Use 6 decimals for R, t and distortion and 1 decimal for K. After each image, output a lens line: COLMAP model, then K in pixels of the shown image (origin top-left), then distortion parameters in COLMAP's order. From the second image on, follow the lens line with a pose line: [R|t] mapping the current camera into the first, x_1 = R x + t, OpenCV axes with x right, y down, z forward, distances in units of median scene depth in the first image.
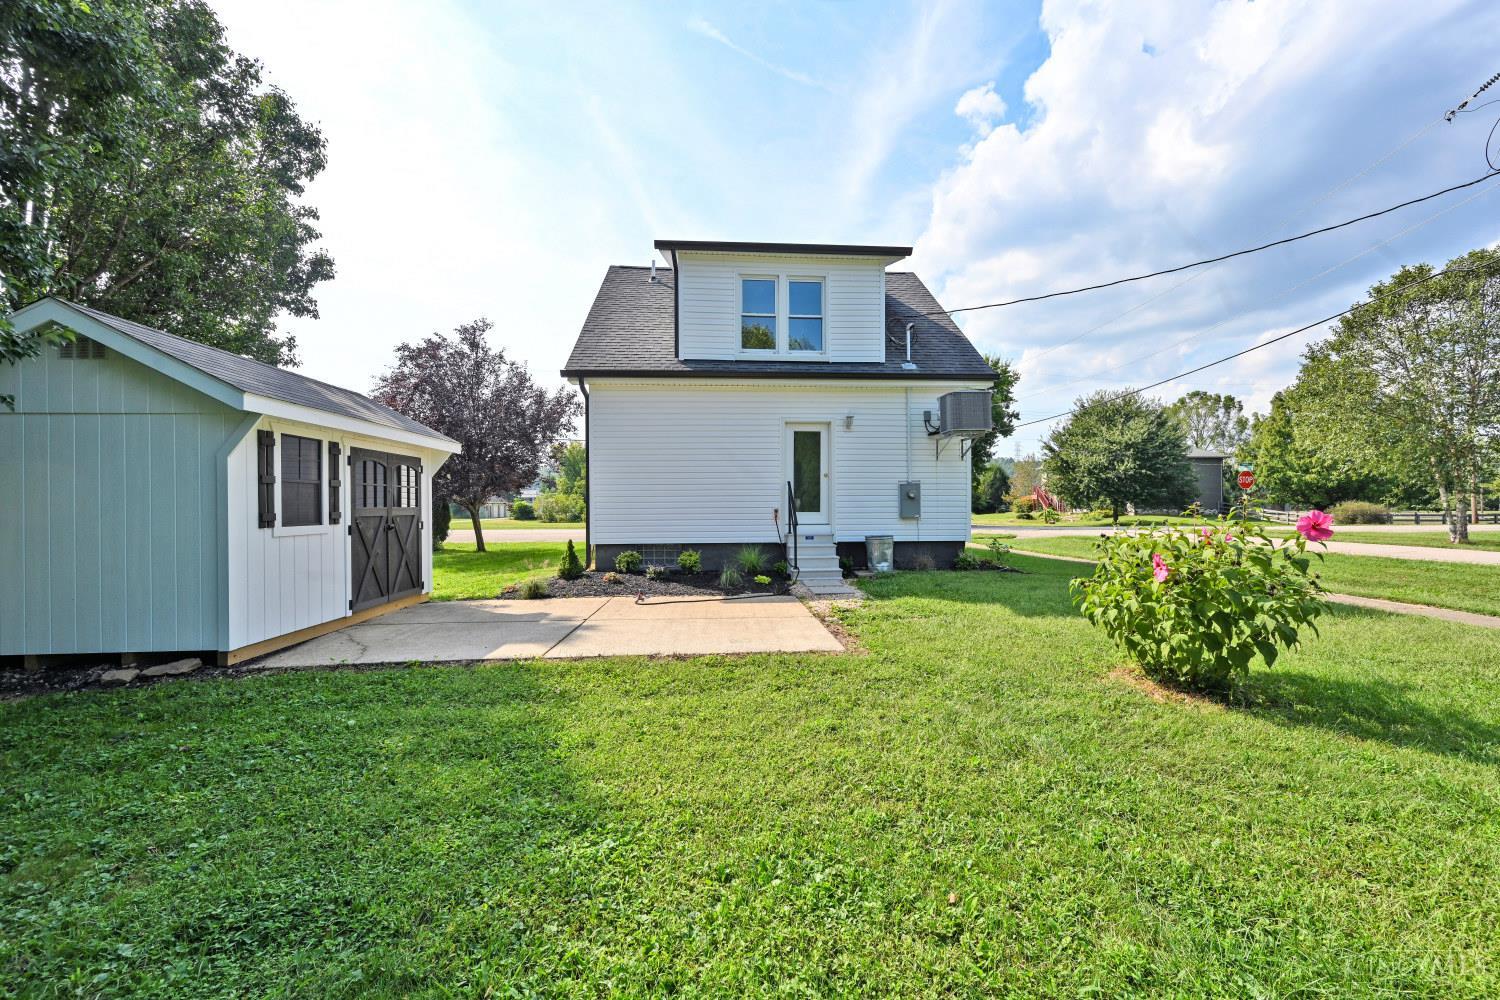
lens RADIAL K [[597.6, 0, 750.0], [0, 597.6, 500.0], [0, 0, 1]] dist [0.001222, 0.000048]
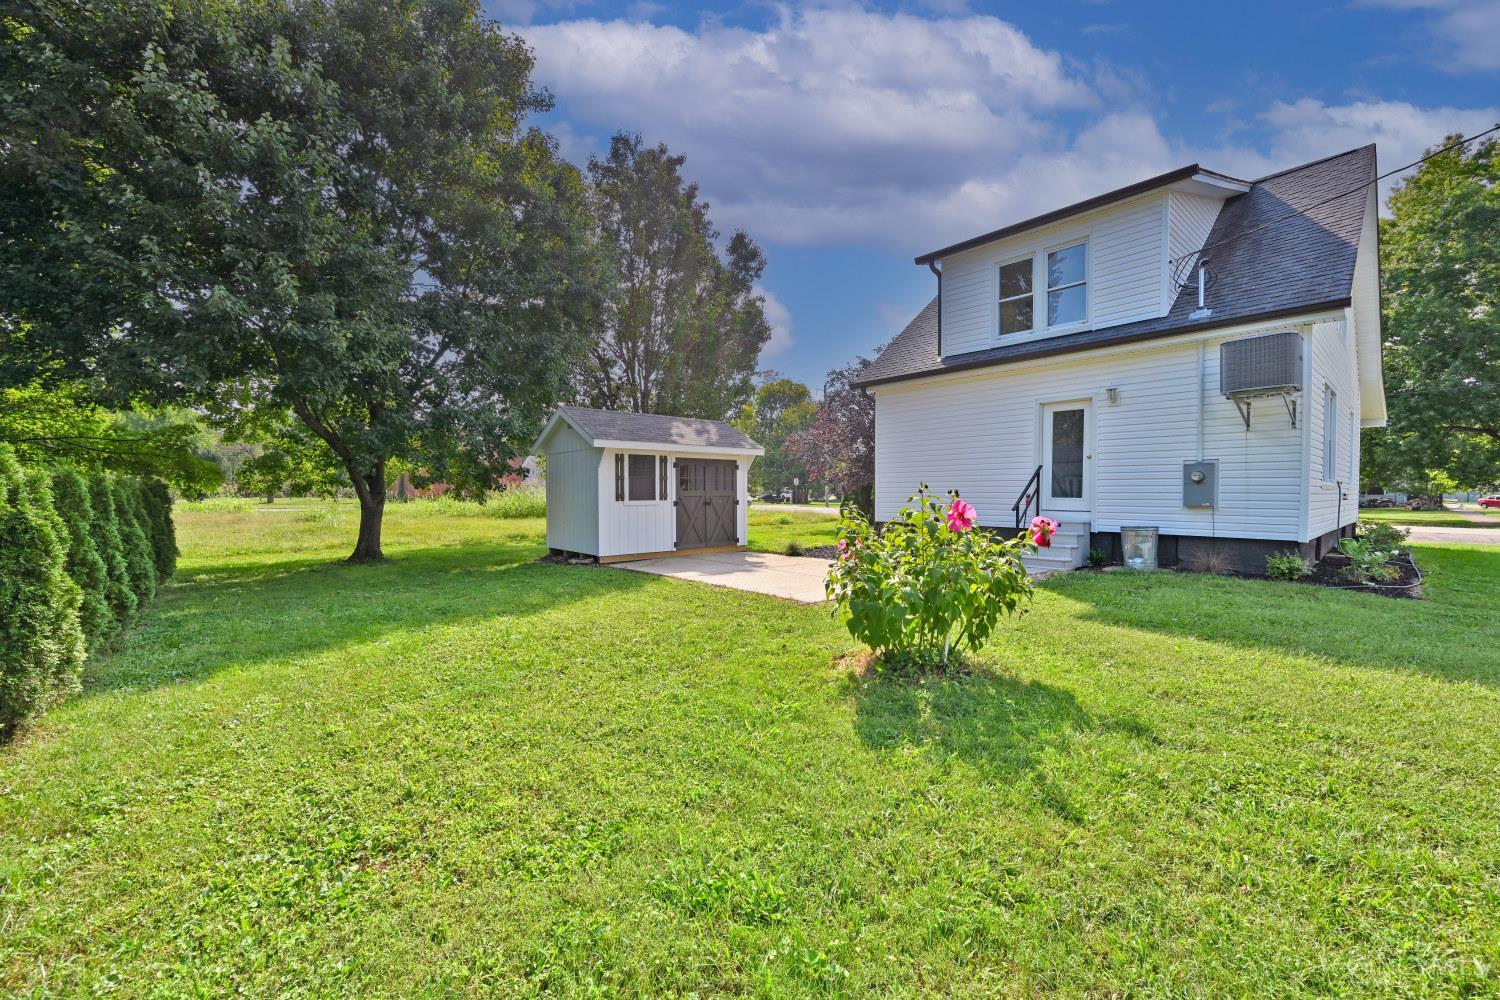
lens RADIAL K [[587.4, 0, 750.0], [0, 587.4, 500.0], [0, 0, 1]] dist [-0.000784, 0.000095]
pose [[0.610870, 0.015623, -0.791577, 0.517637], [0.005804, 0.999690, 0.024210, -0.001393], [0.791710, -0.019384, 0.610590, 0.053551]]
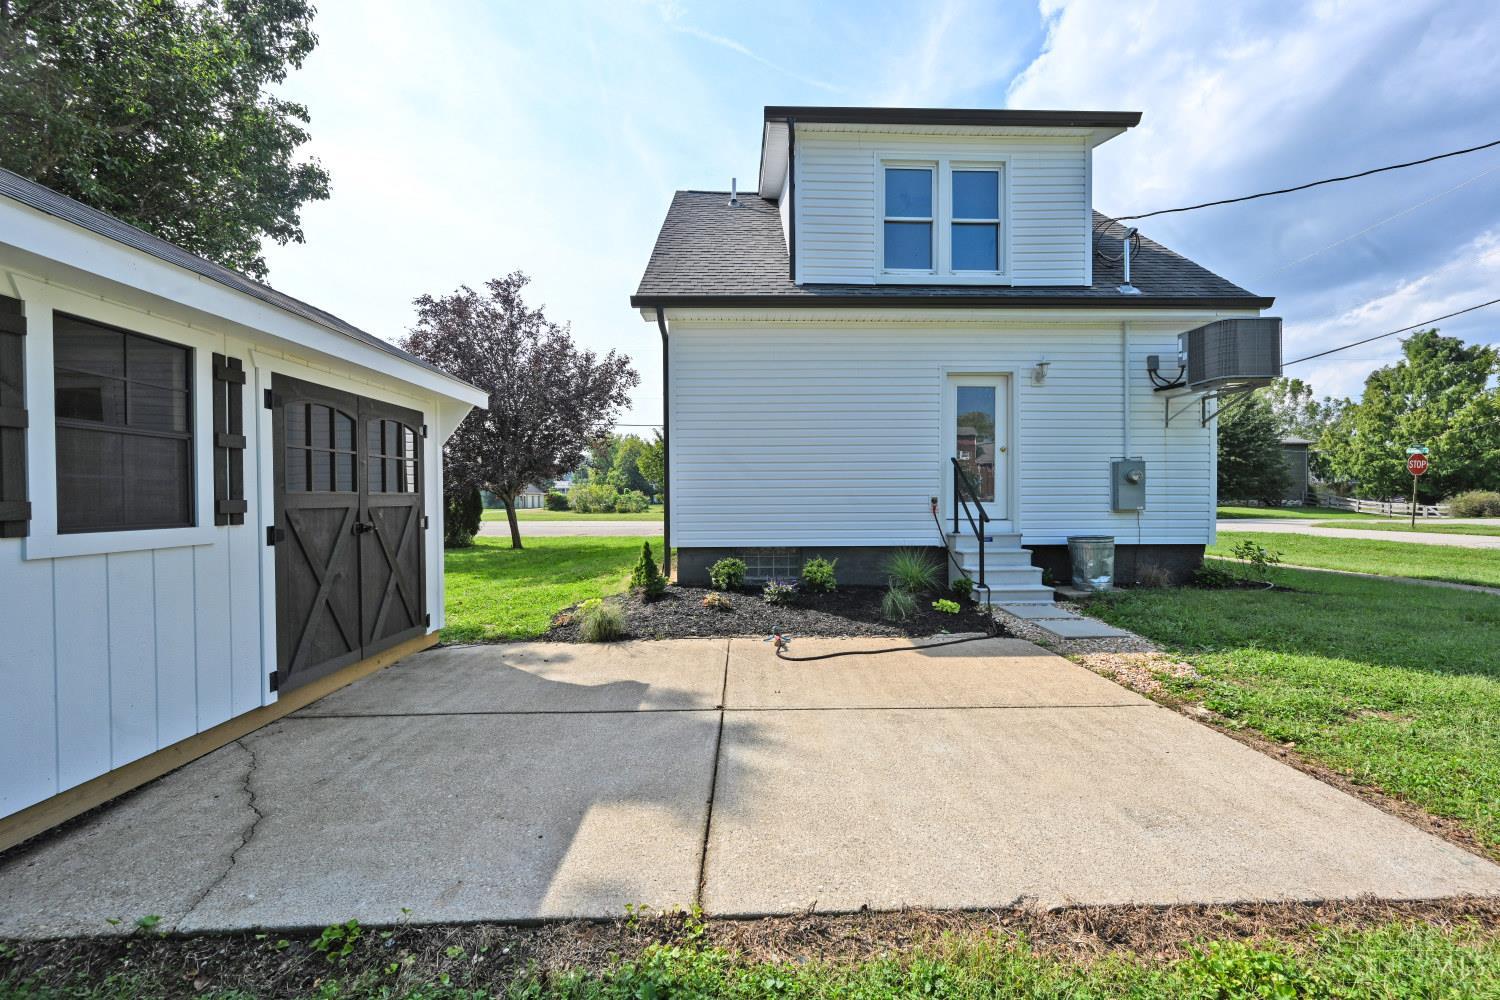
lens RADIAL K [[587.4, 0, 750.0], [0, 587.4, 500.0], [0, 0, 1]] dist [-0.000784, 0.000095]
pose [[0.999063, 0.001124, -0.043274, -0.139602], [-0.000452, 0.999879, 0.015529, 0.007176], [0.043286, -0.015494, 0.998943, 0.302491]]
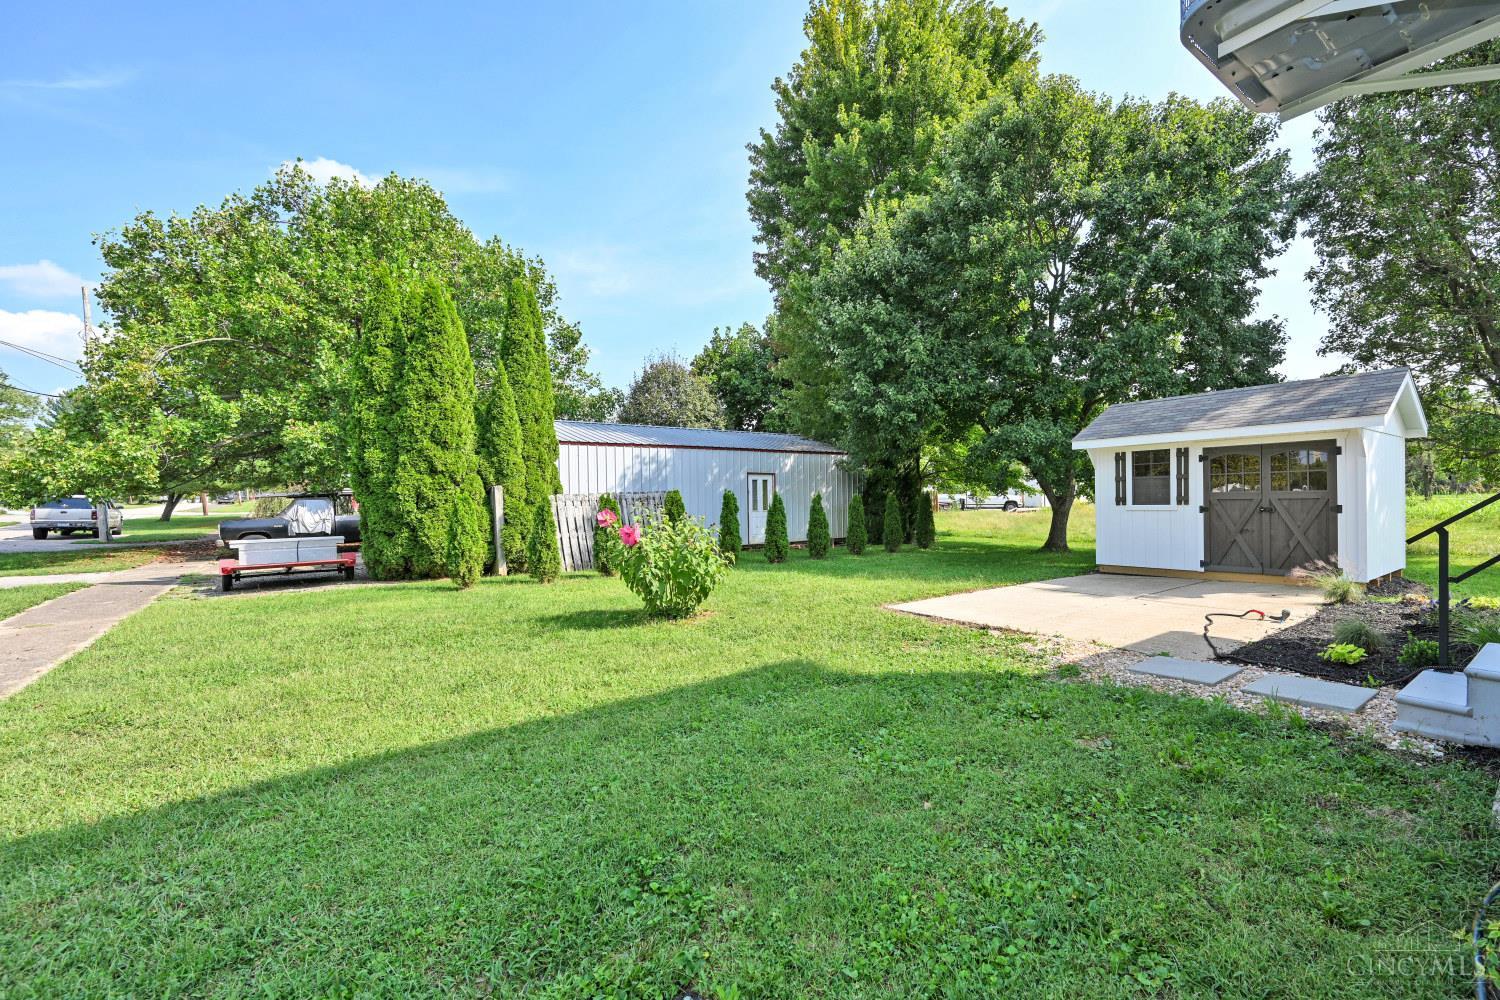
lens RADIAL K [[648.7, 0, 804.5], [0, 648.7, 503.1], [0, 0, 1]] dist [0.000204, 0.000113]
pose [[-0.817956, 0.023765, -0.574790, 0.547190], [0.028000, 0.999607, 0.001484, 0.005040], [0.574599, -0.014880, -0.818300, 0.994756]]
